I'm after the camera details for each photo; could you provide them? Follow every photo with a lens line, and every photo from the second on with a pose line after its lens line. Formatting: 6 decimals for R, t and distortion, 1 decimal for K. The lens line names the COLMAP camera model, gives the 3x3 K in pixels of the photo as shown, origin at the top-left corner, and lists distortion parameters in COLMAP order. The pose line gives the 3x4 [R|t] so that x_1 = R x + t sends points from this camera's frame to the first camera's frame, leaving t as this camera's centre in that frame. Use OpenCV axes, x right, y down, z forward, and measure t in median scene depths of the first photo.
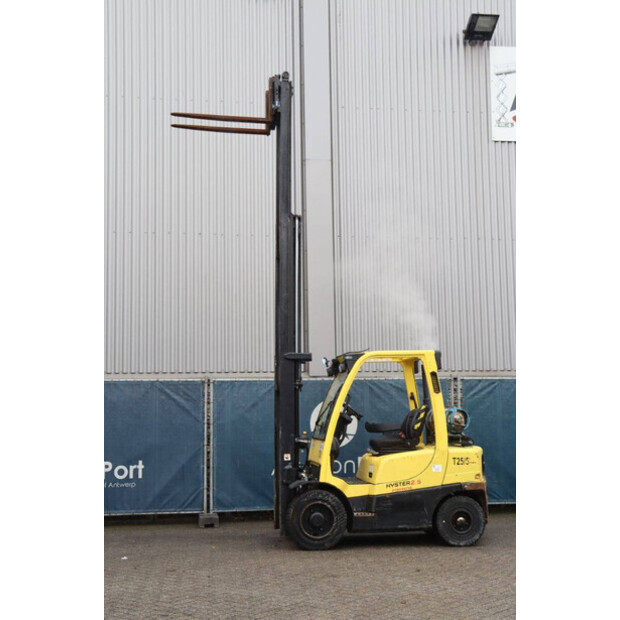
lens RADIAL K [[900.3, 0, 309.1], [0, 900.3, 305.3], [0, 0, 1]] dist [0.085158, 0.000000]
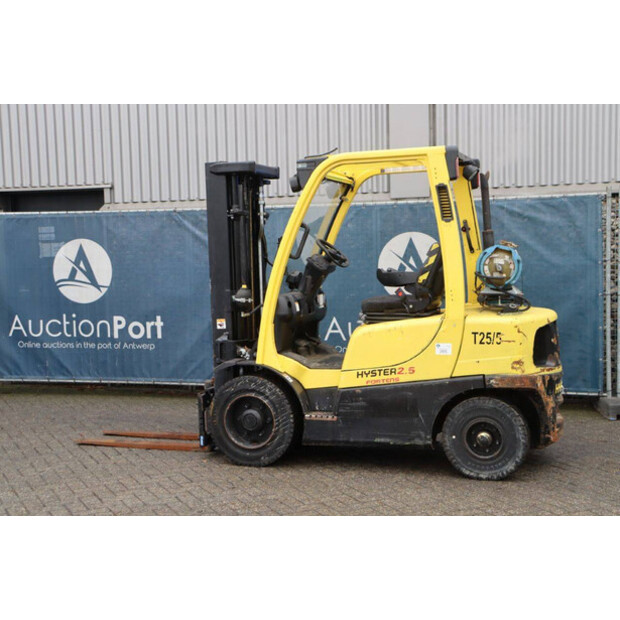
lens RADIAL K [[941.3, 0, 306.5], [0, 941.3, 308.0], [0, 0, 1]] dist [0.092332, 0.000000]
pose [[0.898180, 0.020744, -0.439137, 0.324950], [0.061109, 0.983298, 0.171438, 0.042910], [0.435359, -0.180817, 0.881911, 0.419561]]
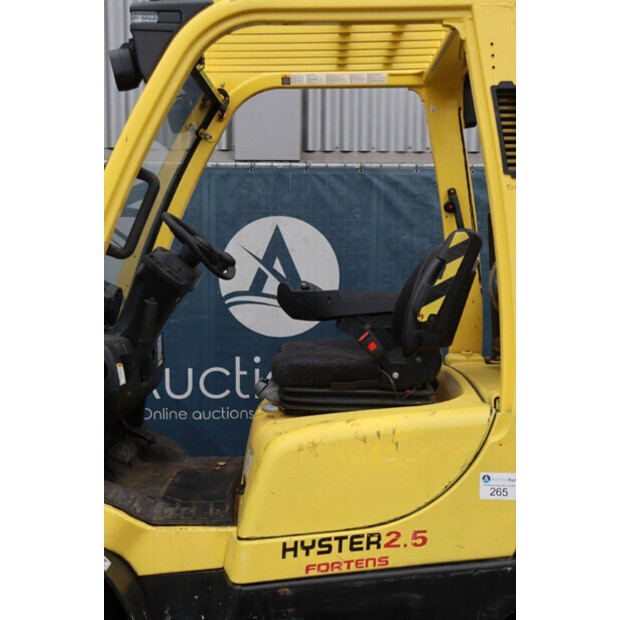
lens RADIAL K [[900.3, 0, 312.6], [0, 900.3, 311.8], [0, 0, 1]] dist [0.085158, 0.000000]
pose [[0.988093, 0.033087, -0.150260, 0.125188], [-0.004415, 0.982299, 0.187269, 0.087541], [0.153797, -0.184376, 0.970748, 0.753225]]
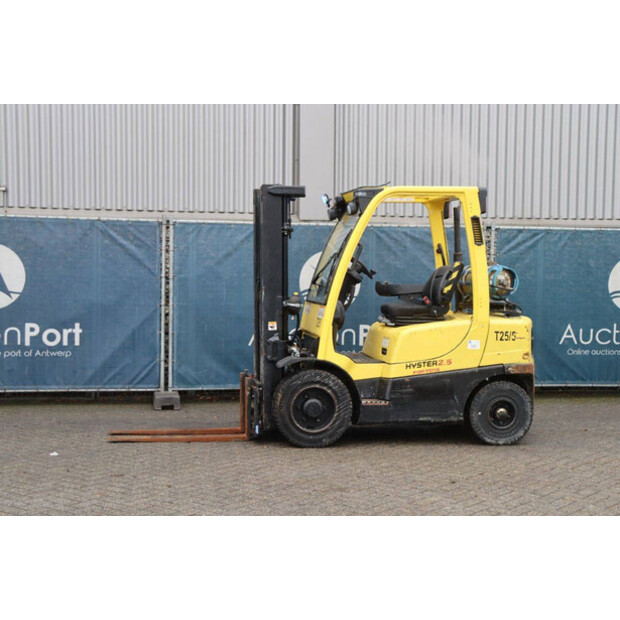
lens RADIAL K [[1013.2, 0, 308.9], [0, 1013.2, 307.9], [0, 0, 1]] dist [0.149415, 0.000000]
pose [[0.999121, 0.023939, 0.034415, -0.024683], [-0.029105, 0.986942, 0.158426, 0.019685], [-0.030173, -0.159289, 0.986771, 0.171881]]
